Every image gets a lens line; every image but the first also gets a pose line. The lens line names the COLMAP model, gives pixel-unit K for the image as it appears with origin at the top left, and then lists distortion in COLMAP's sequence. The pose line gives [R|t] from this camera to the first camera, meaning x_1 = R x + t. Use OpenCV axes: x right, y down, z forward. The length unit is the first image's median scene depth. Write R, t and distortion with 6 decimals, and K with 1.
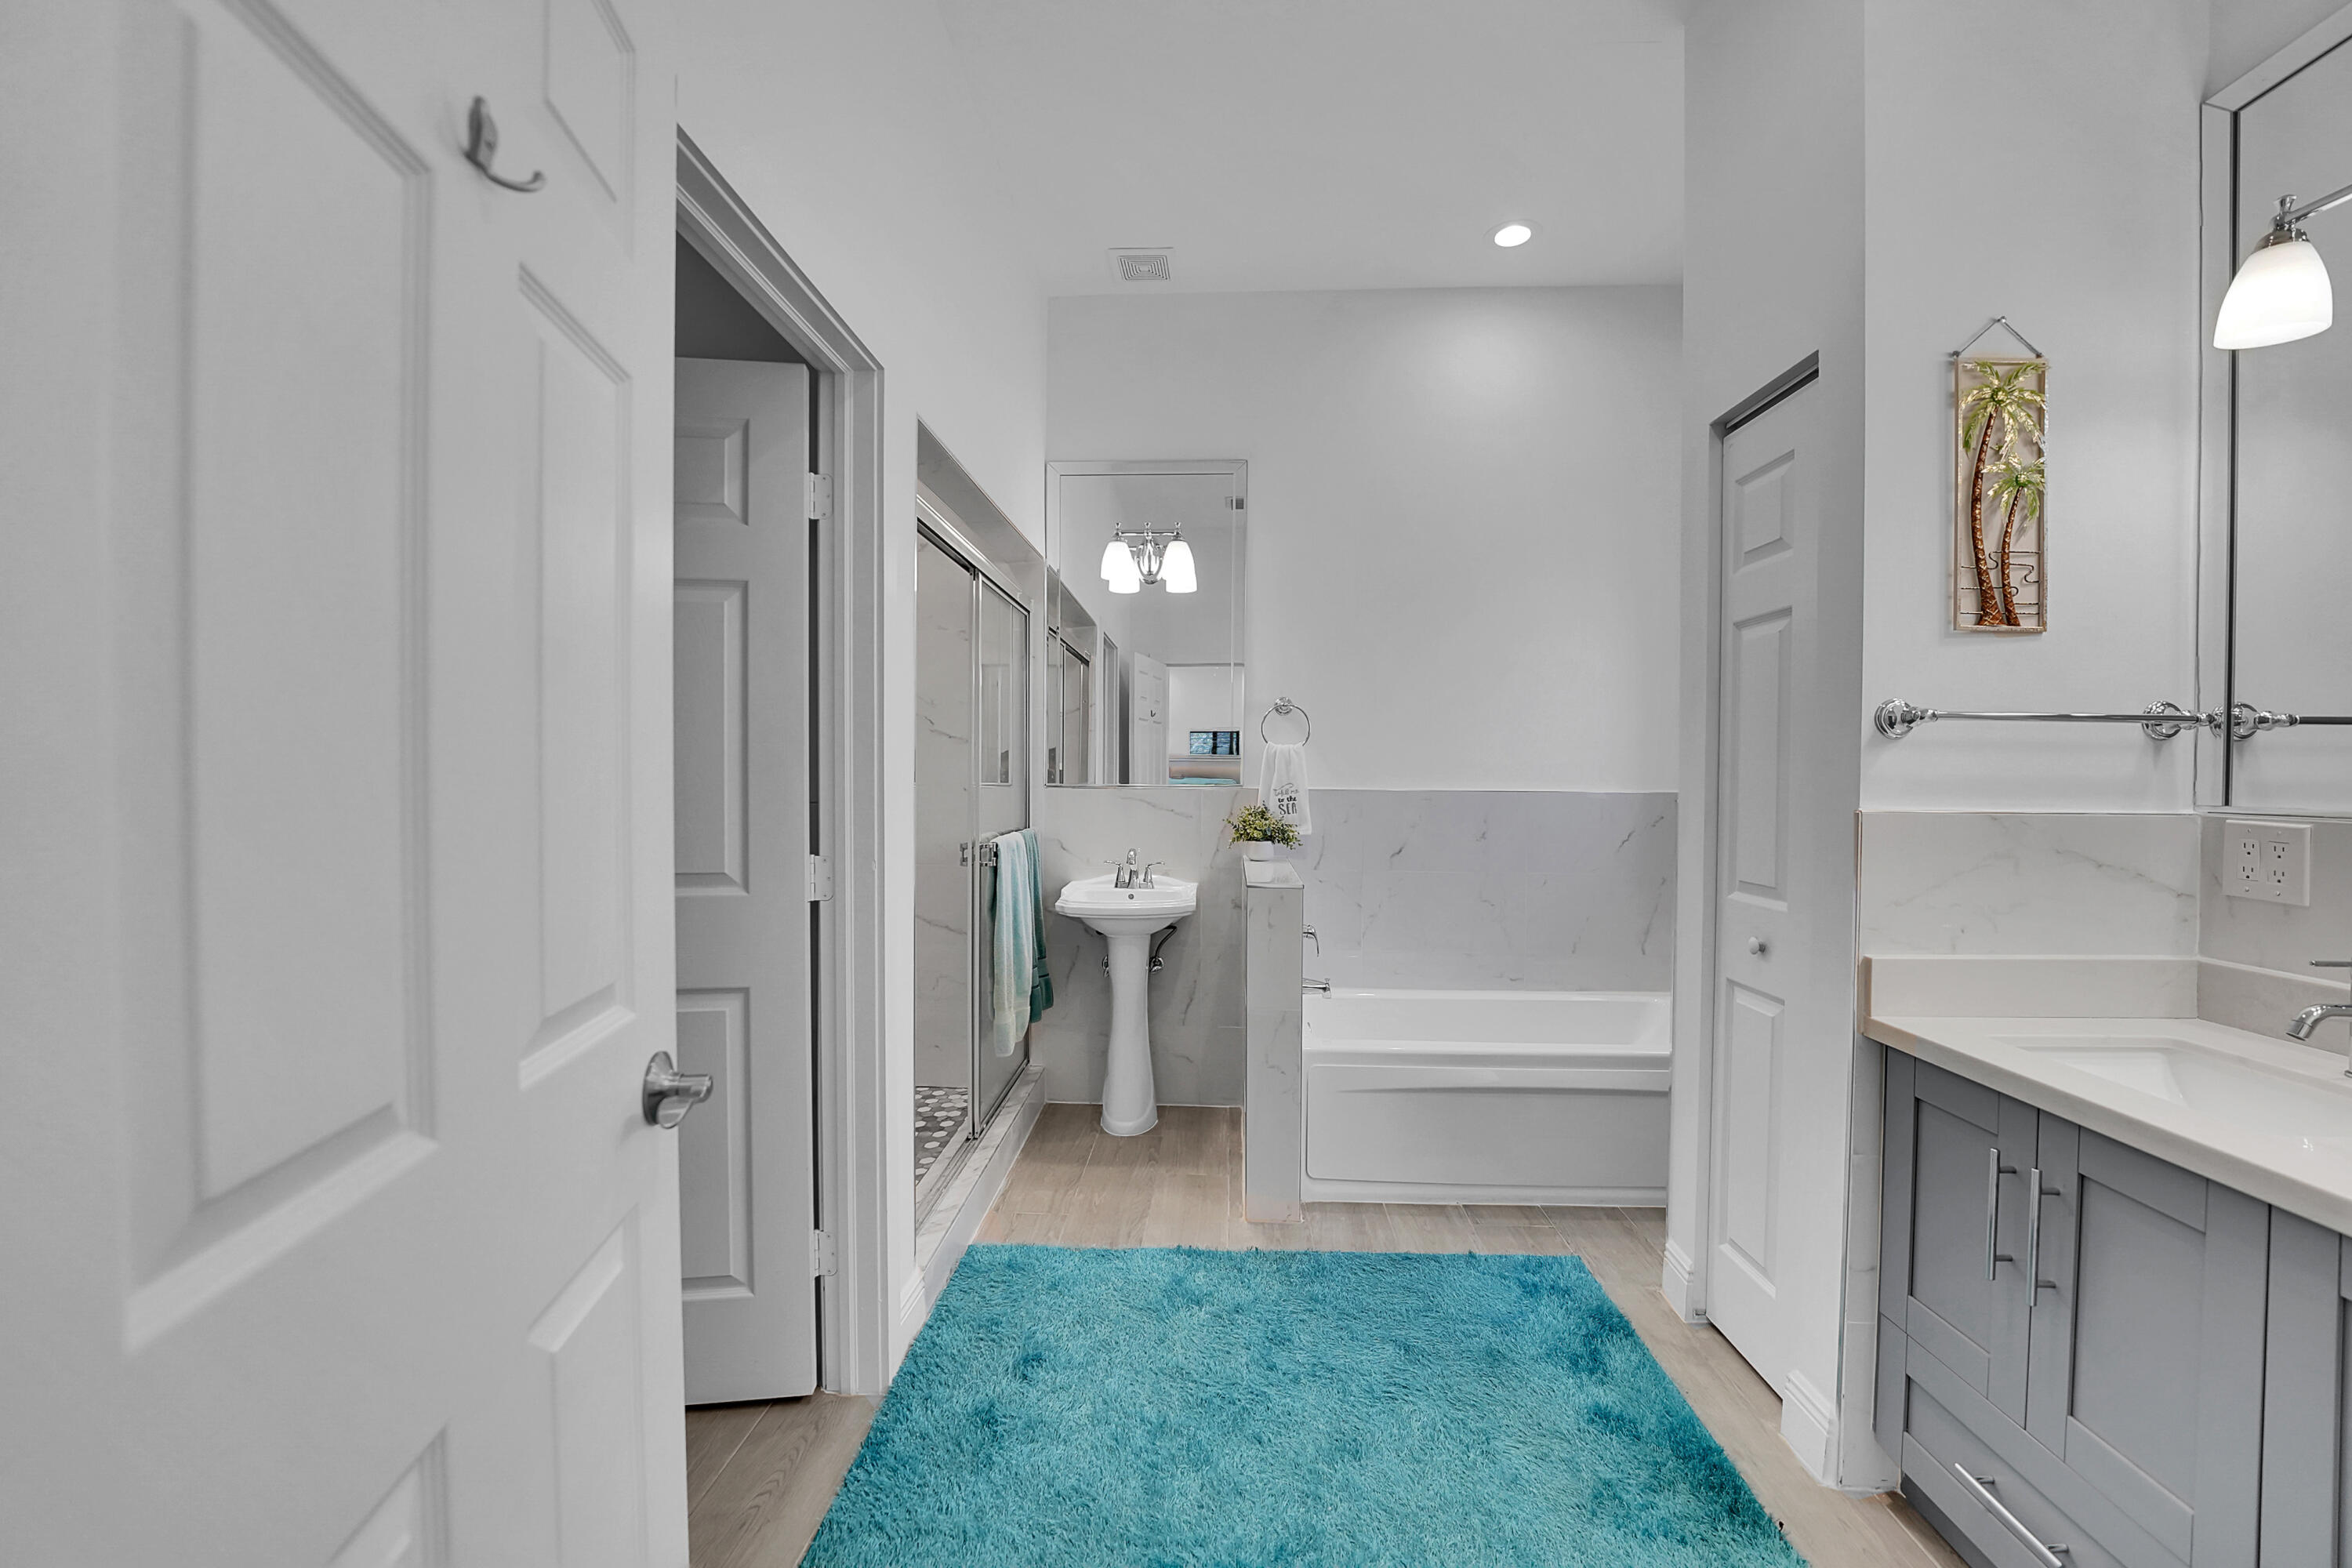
lens RADIAL K [[979.9, 0, 1187.1], [0, 979.9, 788.1], [0, 0, 1]] dist [-0.028775, 0.003236]
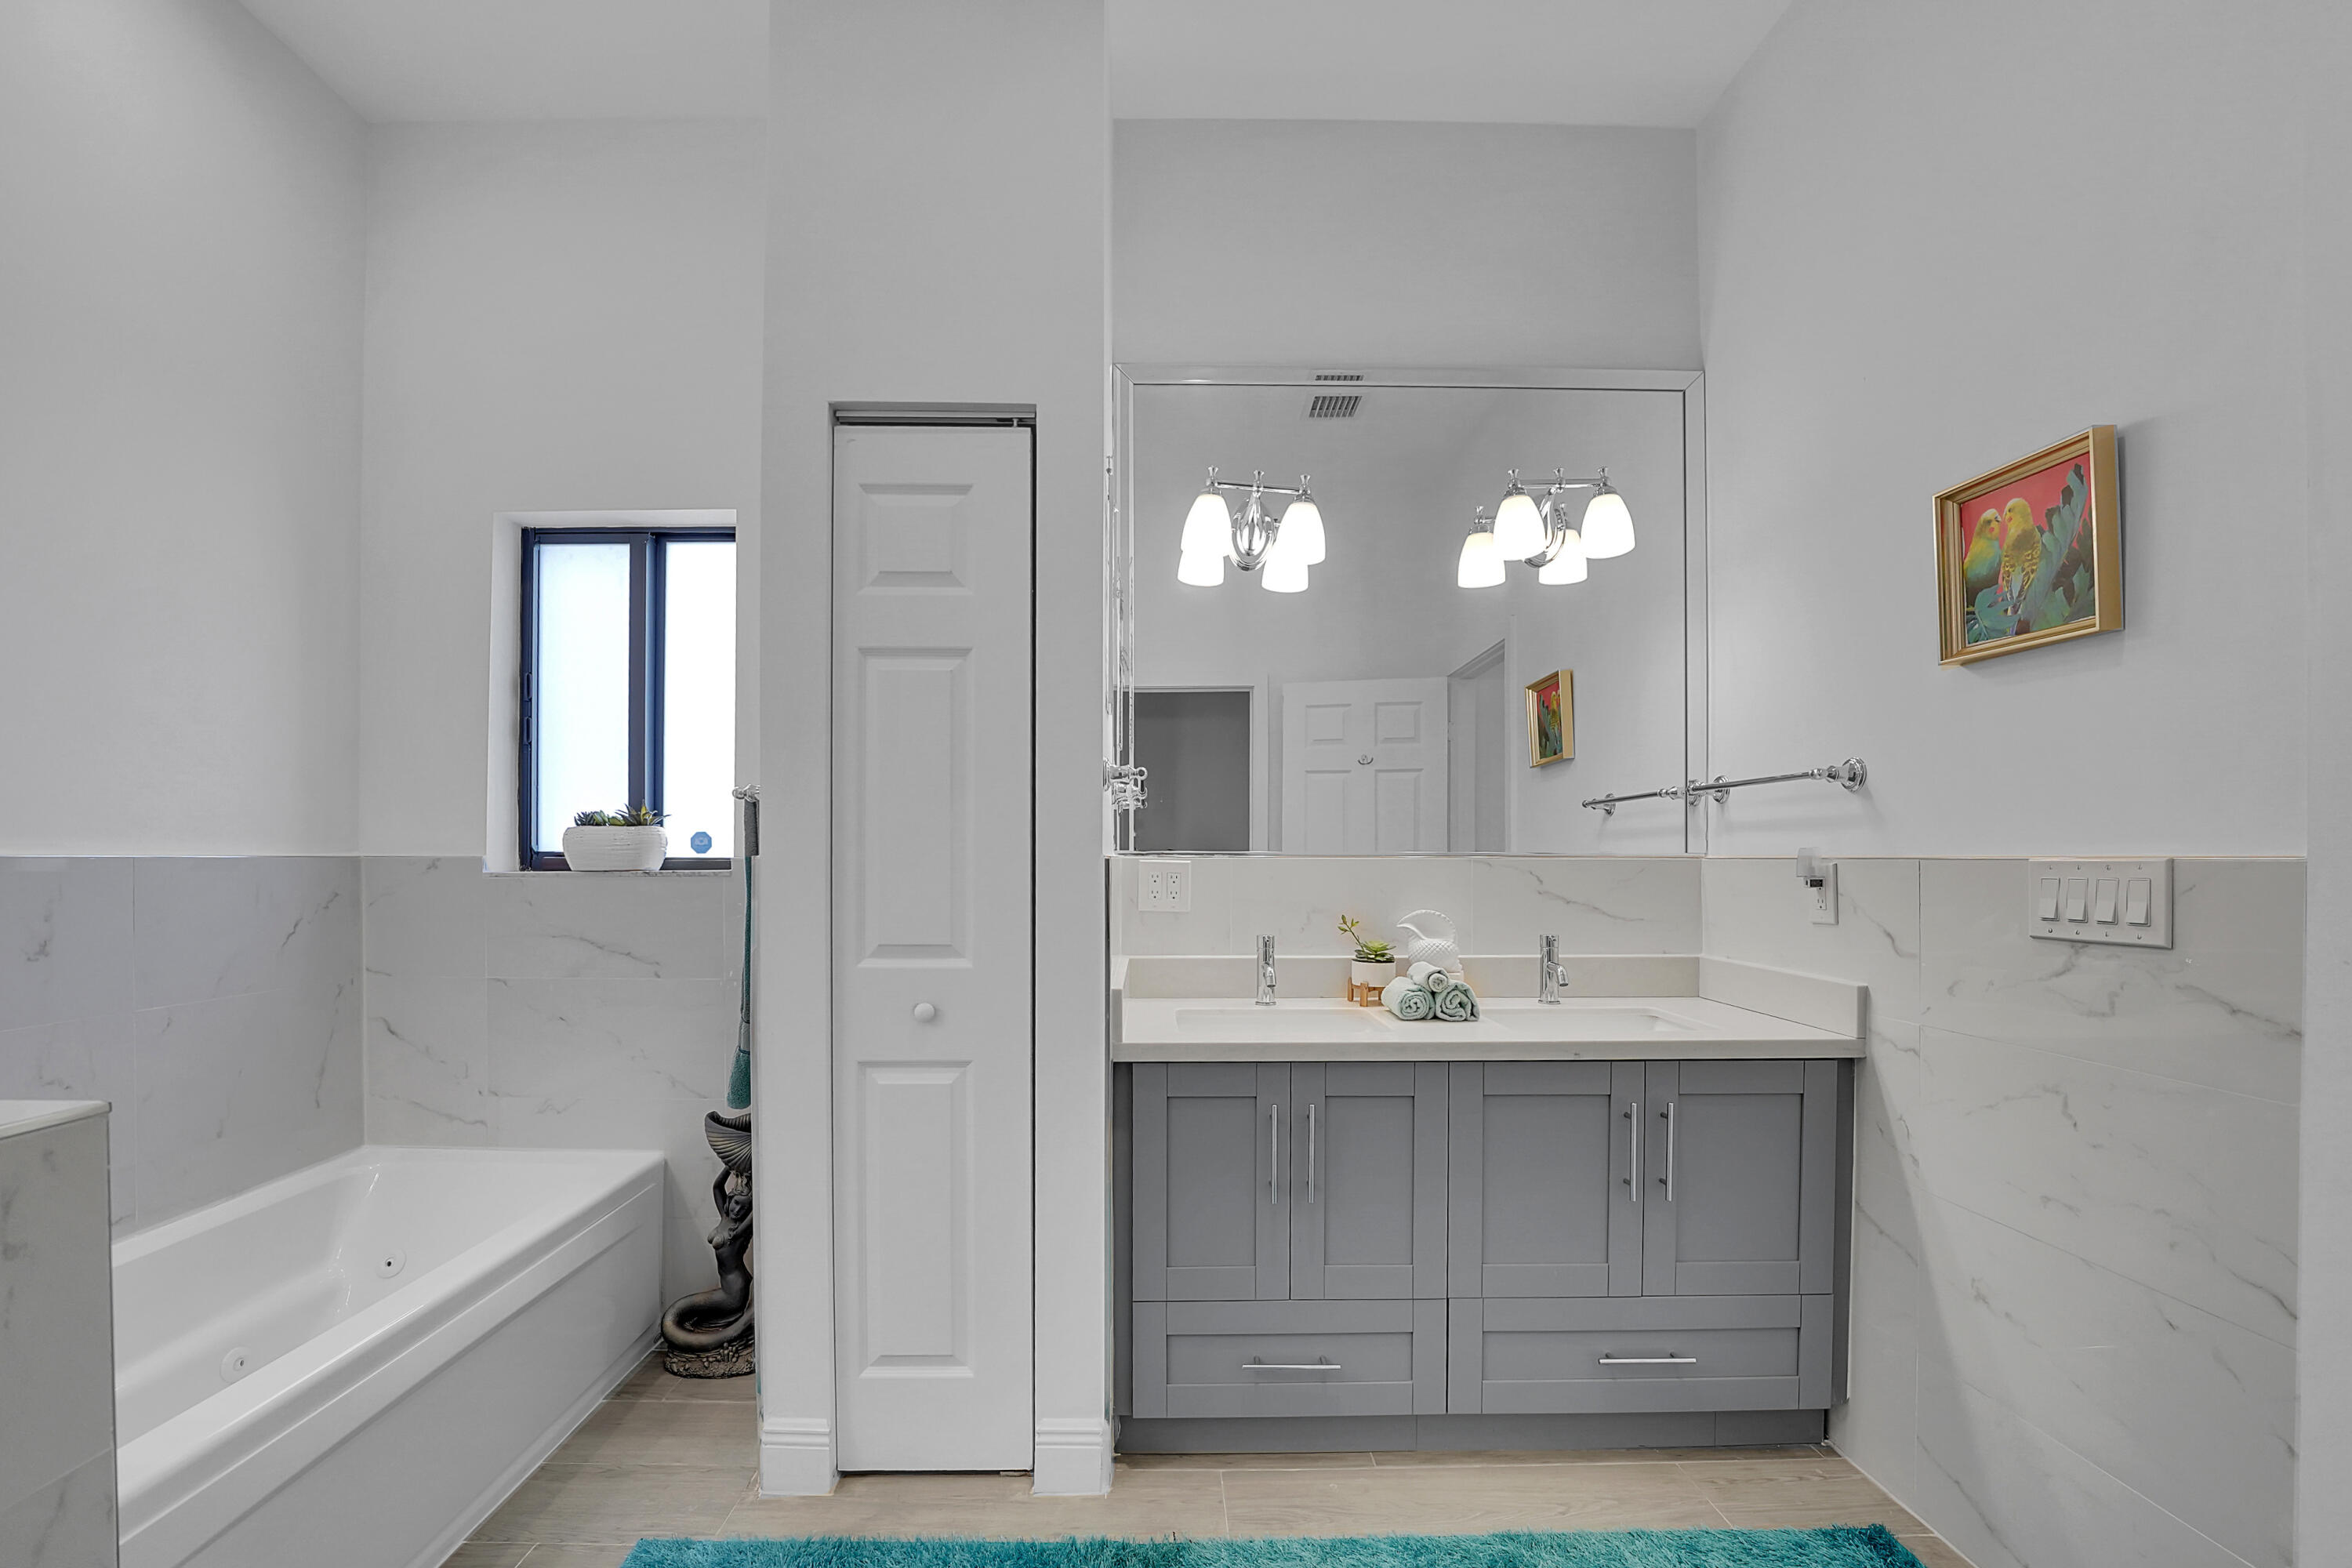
lens RADIAL K [[979.9, 0, 1154.1], [0, 979.9, 858.6], [0, 0, 1]] dist [-0.028775, 0.003236]
pose [[-0.052278, -0.007245, 0.998606, -0.314106], [0.015076, 0.999854, 0.008043, 0.014171], [-0.998519, 0.015475, -0.052161, 0.774048]]
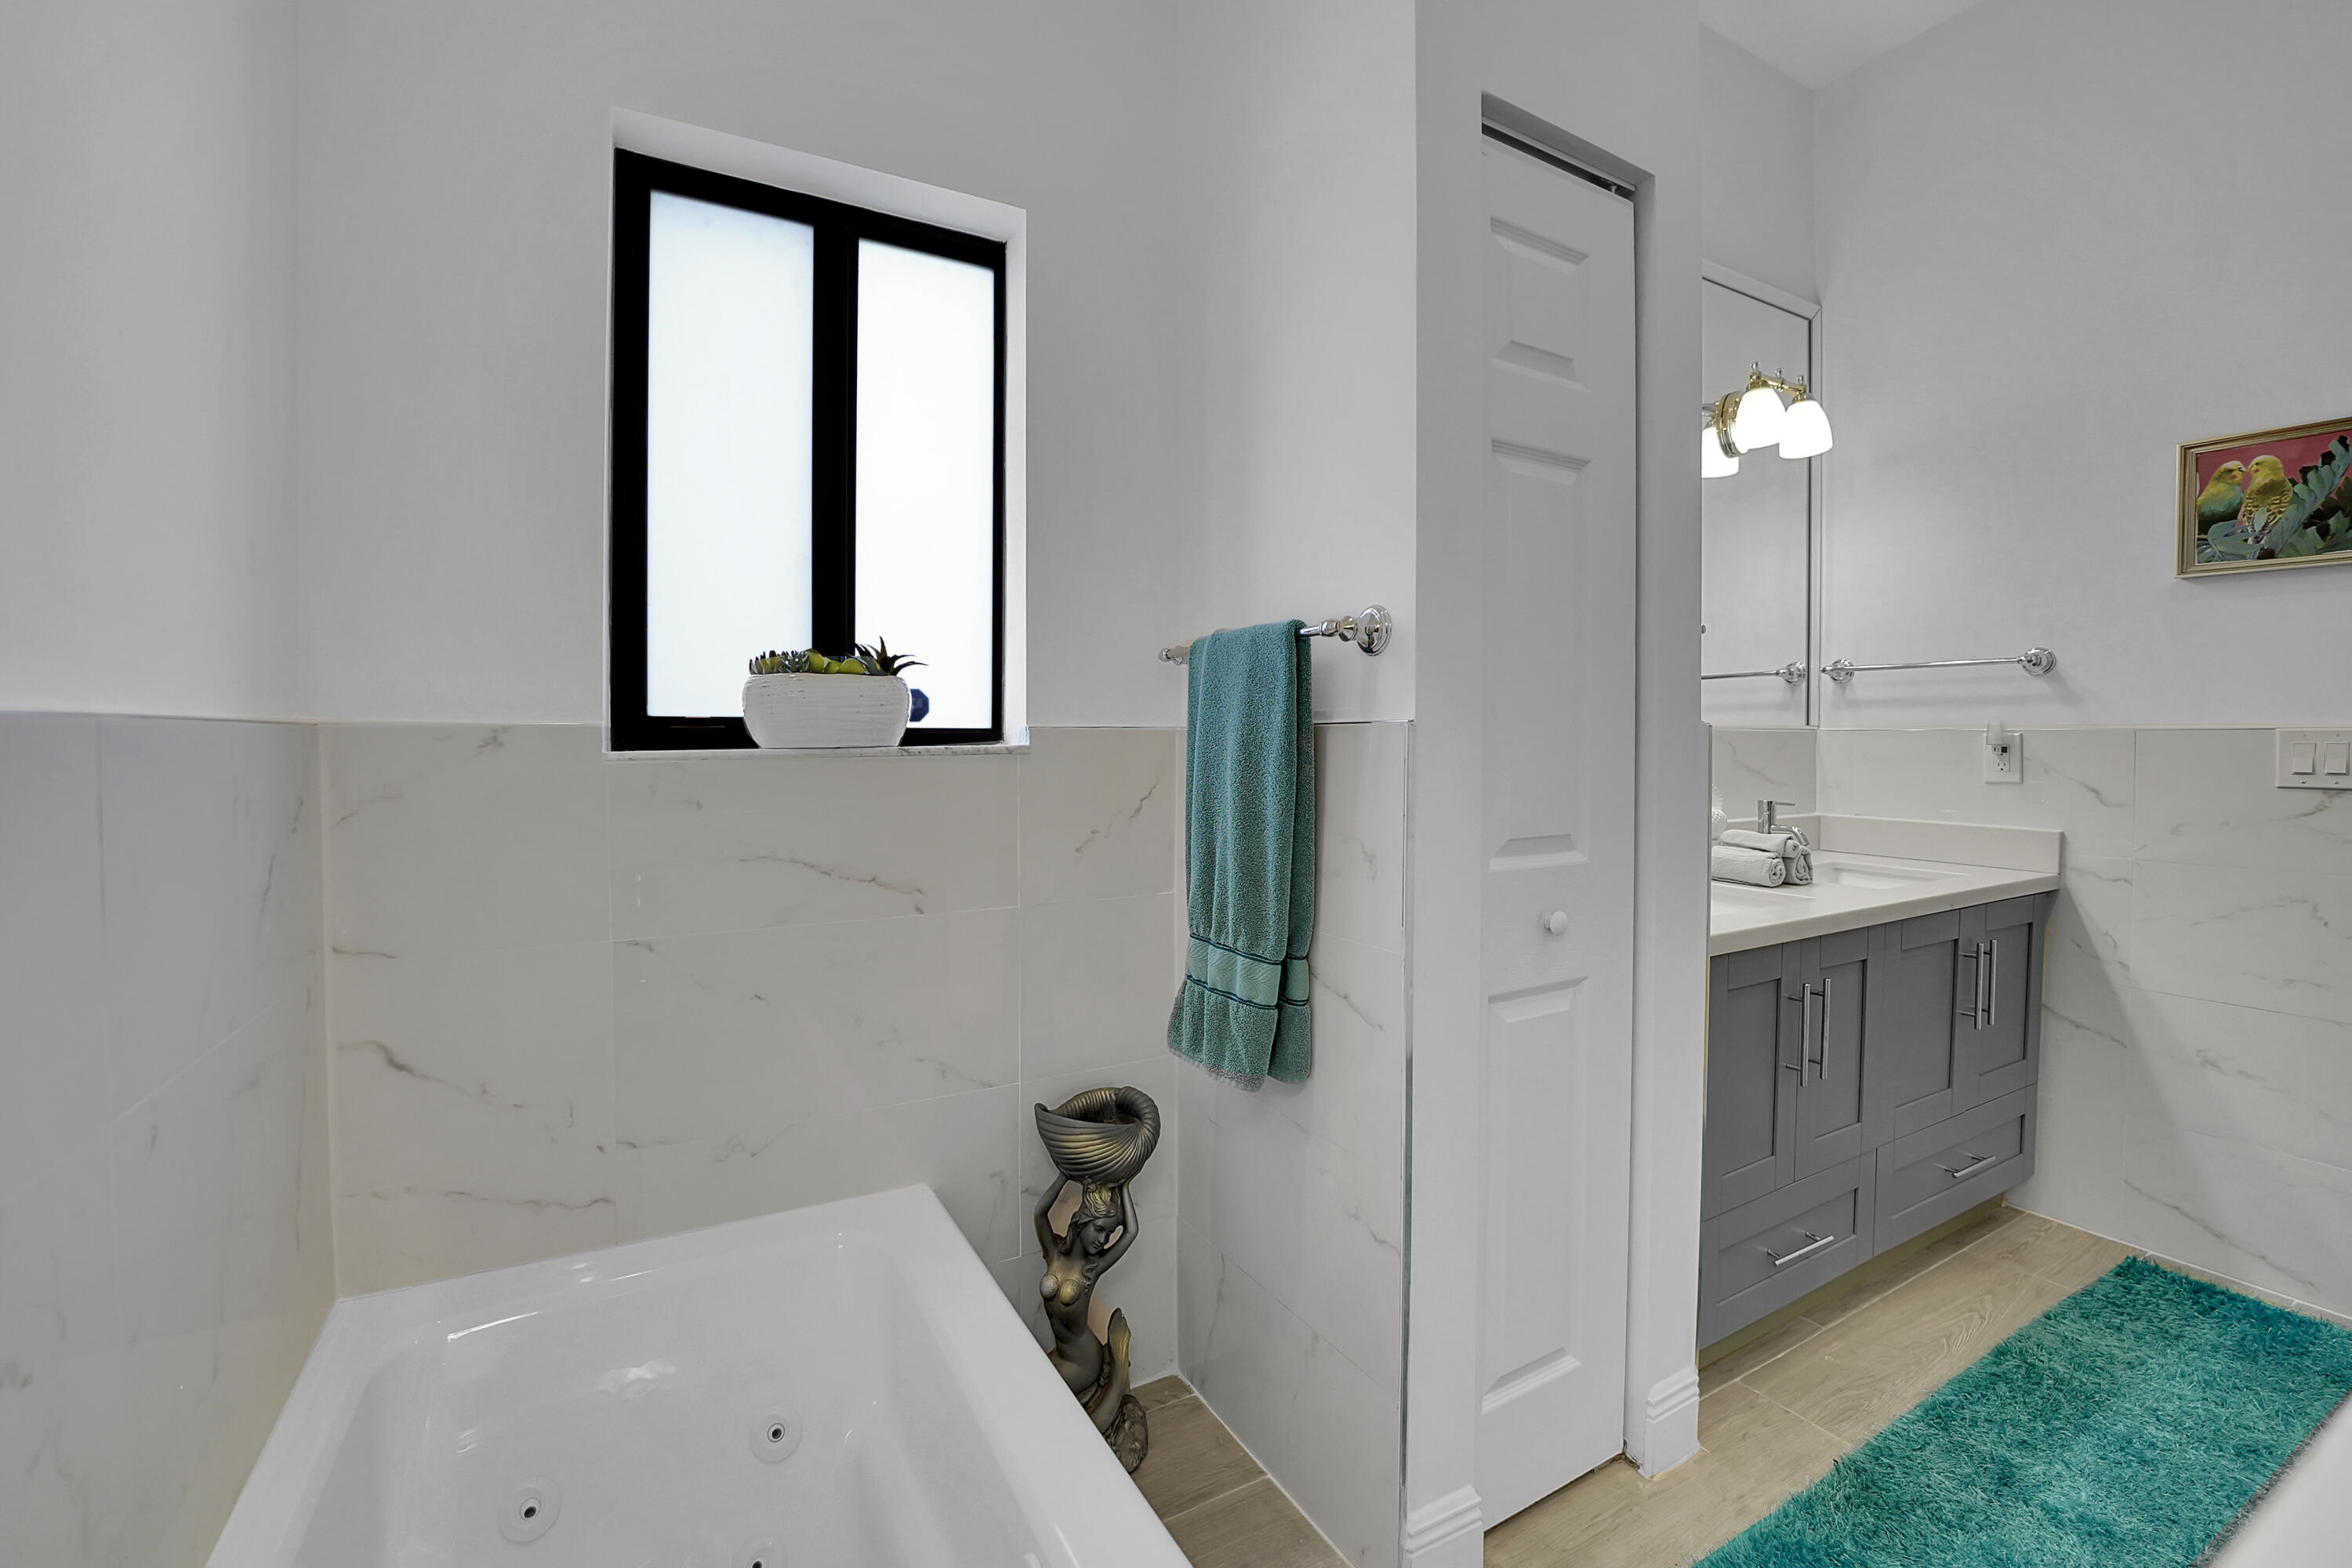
lens RADIAL K [[979.9, 0, 1162.0], [0, 979.9, 756.9], [0, 0, 1]] dist [-0.028775, 0.003236]
pose [[-0.519658, -0.022112, 0.854088, 0.122676], [0.011380, 0.999397, 0.032798, 0.014635], [-0.854298, 0.026763, -0.519093, 1.499029]]
